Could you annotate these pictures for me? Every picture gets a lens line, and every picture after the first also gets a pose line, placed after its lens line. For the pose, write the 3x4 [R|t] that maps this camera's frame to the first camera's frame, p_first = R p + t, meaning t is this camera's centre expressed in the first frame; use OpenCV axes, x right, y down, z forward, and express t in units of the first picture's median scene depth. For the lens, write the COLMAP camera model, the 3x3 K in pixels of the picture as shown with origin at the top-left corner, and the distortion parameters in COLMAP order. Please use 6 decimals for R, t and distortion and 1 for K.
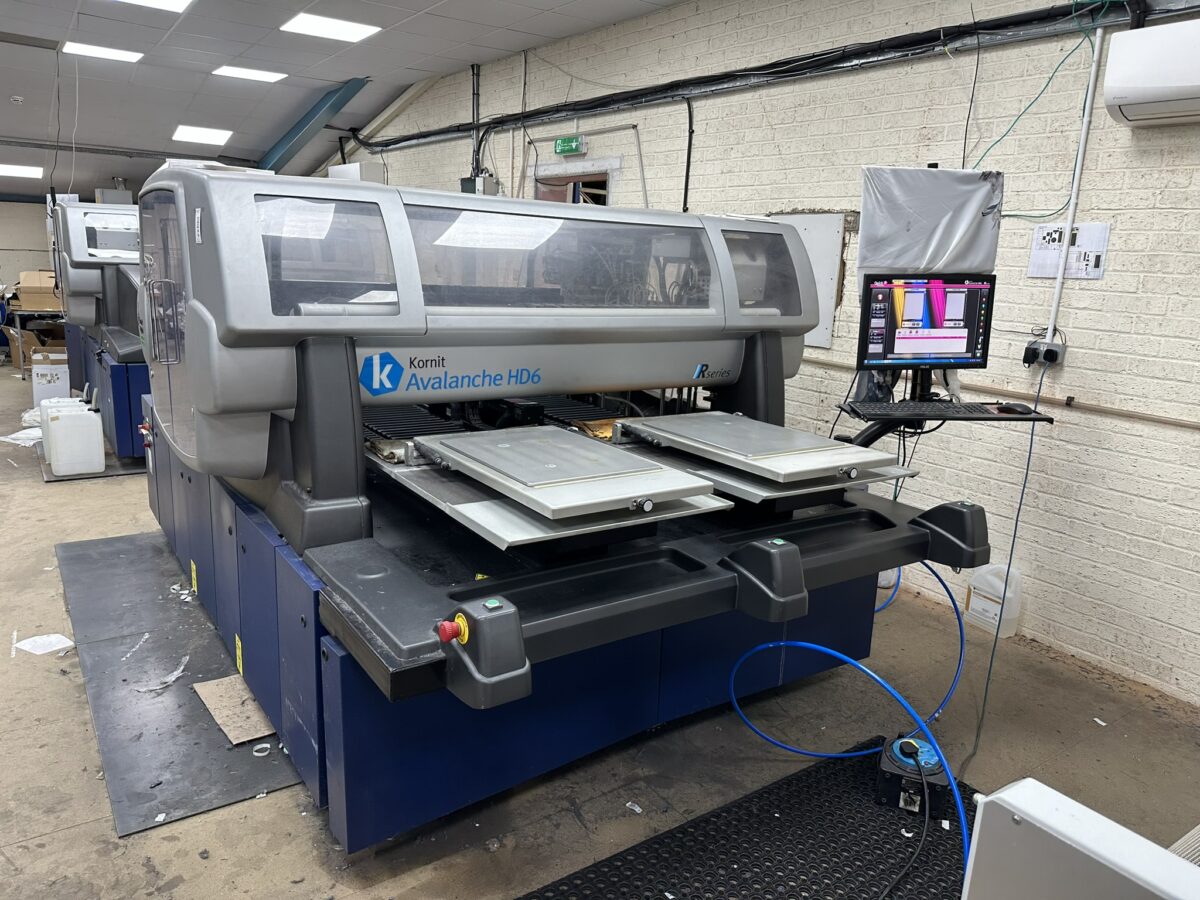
lens RADIAL K [[834.1, 0, 600.8], [0, 834.1, 432.4], [0, 0, 1]] dist [0.043227, -0.062492]
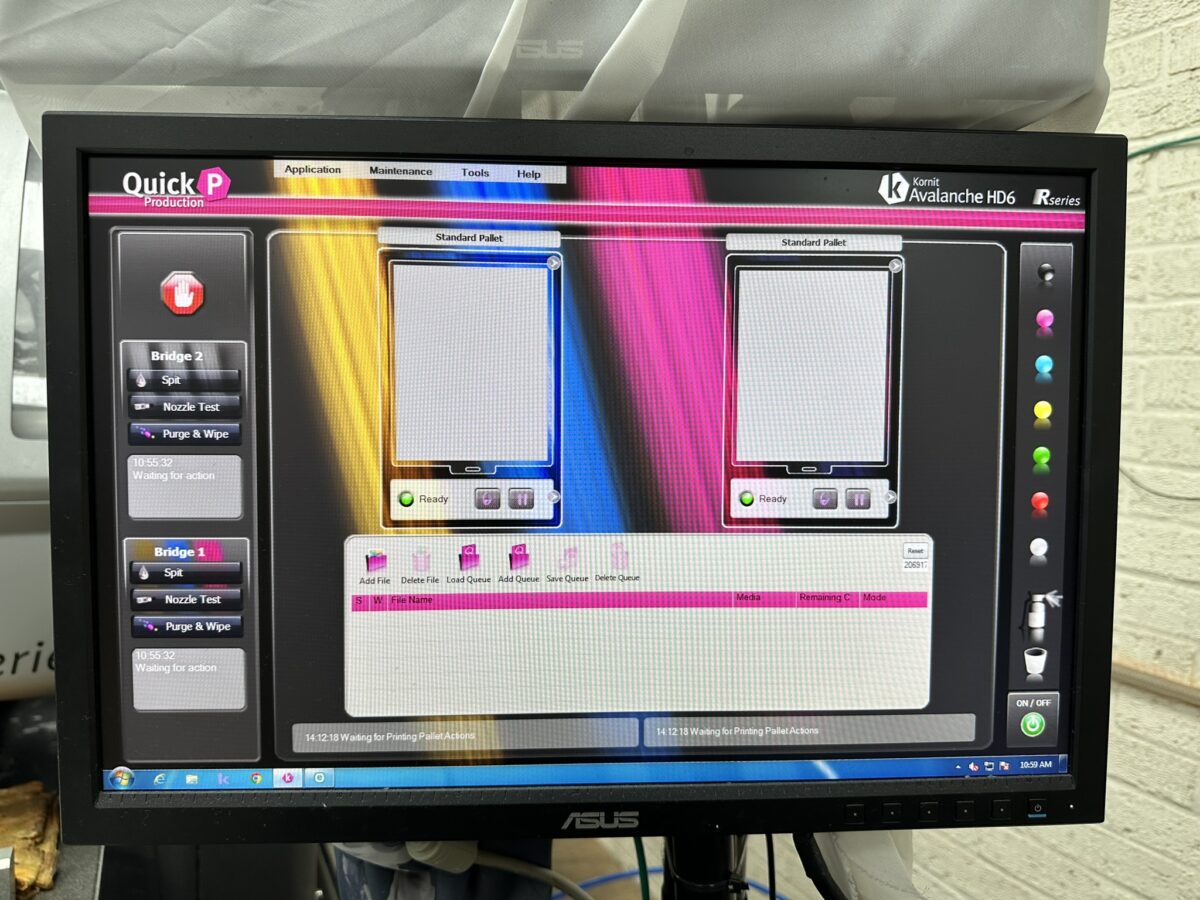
lens RADIAL K [[854.6, 0, 600.0], [0, 854.6, 450.0], [0, 0, 1]] dist [0.003531, -0.002371]
pose [[0.990561, -0.001212, -0.137066, 0.406576], [-0.020672, 0.987204, -0.158118, -0.114953], [0.135503, 0.159459, 0.977861, 0.863523]]
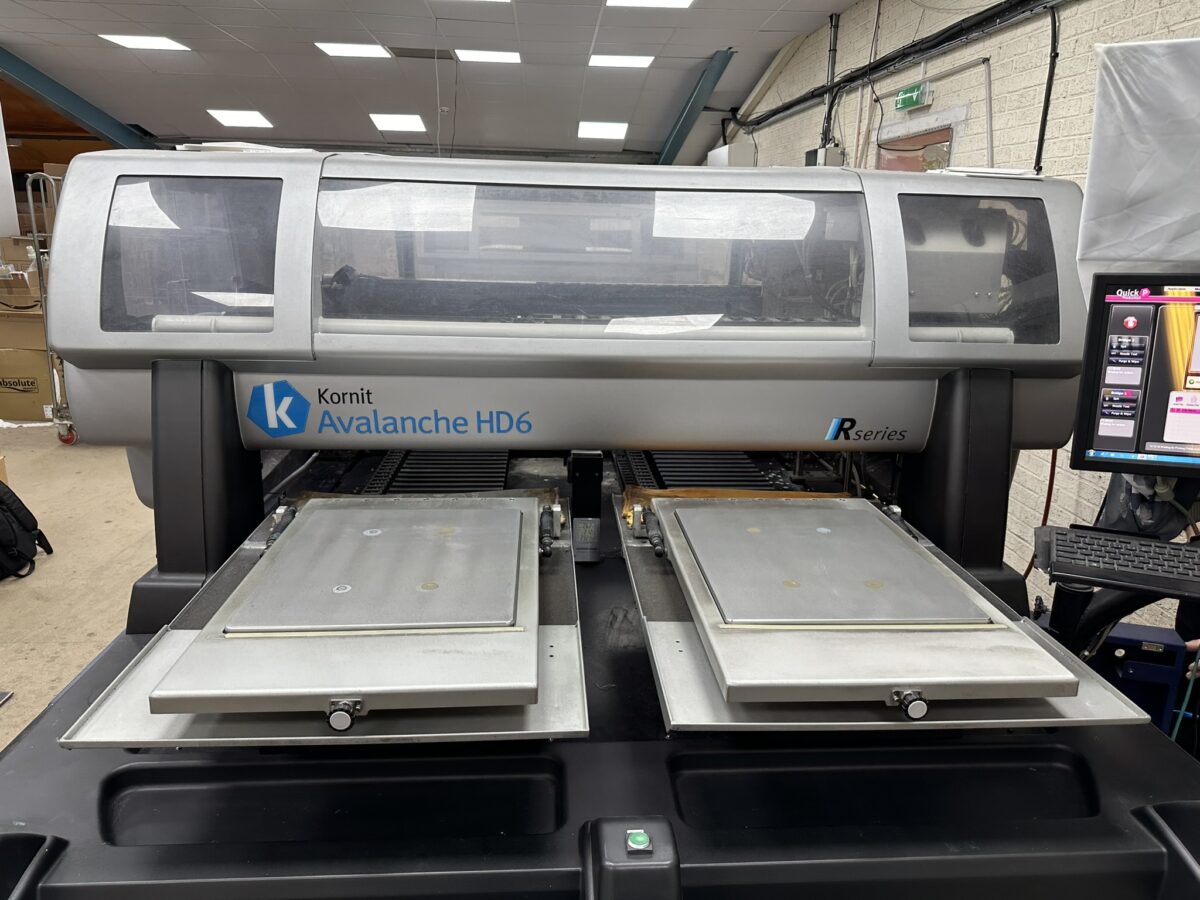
lens RADIAL K [[834.1, 0, 600.8], [0, 834.1, 432.4], [0, 0, 1]] dist [0.043227, -0.062492]
pose [[0.861325, 0.095733, -0.498953, 0.311330], [-0.087799, 0.995358, 0.039413, -0.089937], [0.500410, 0.009860, 0.865733, 0.430290]]
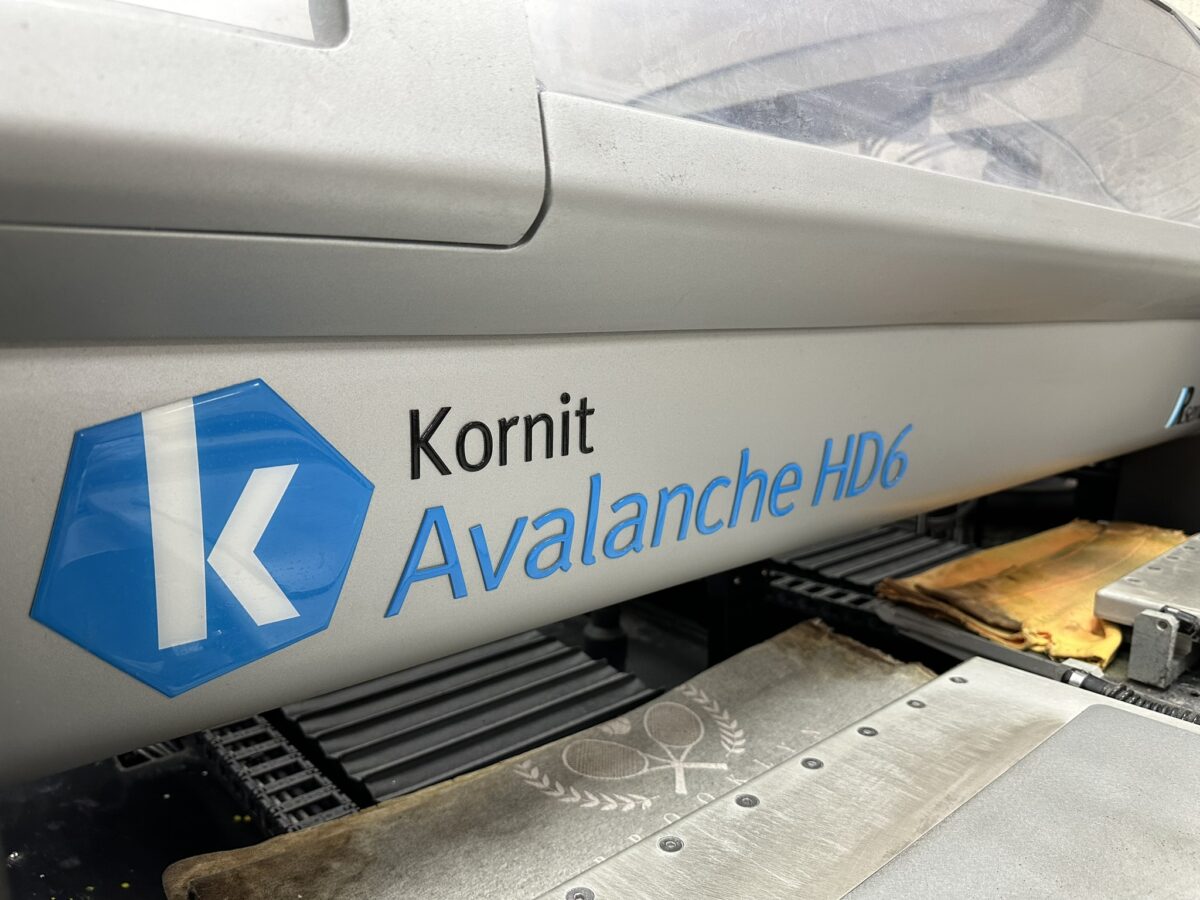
lens RADIAL K [[854.6, 0, 600.0], [0, 854.6, 450.0], [0, 0, 1]] dist [0.003531, -0.002371]
pose [[0.994998, -0.056222, 0.082576, -0.181047], [0.058646, 0.997908, -0.027220, -0.066691], [-0.080873, 0.031926, 0.996213, 0.736794]]
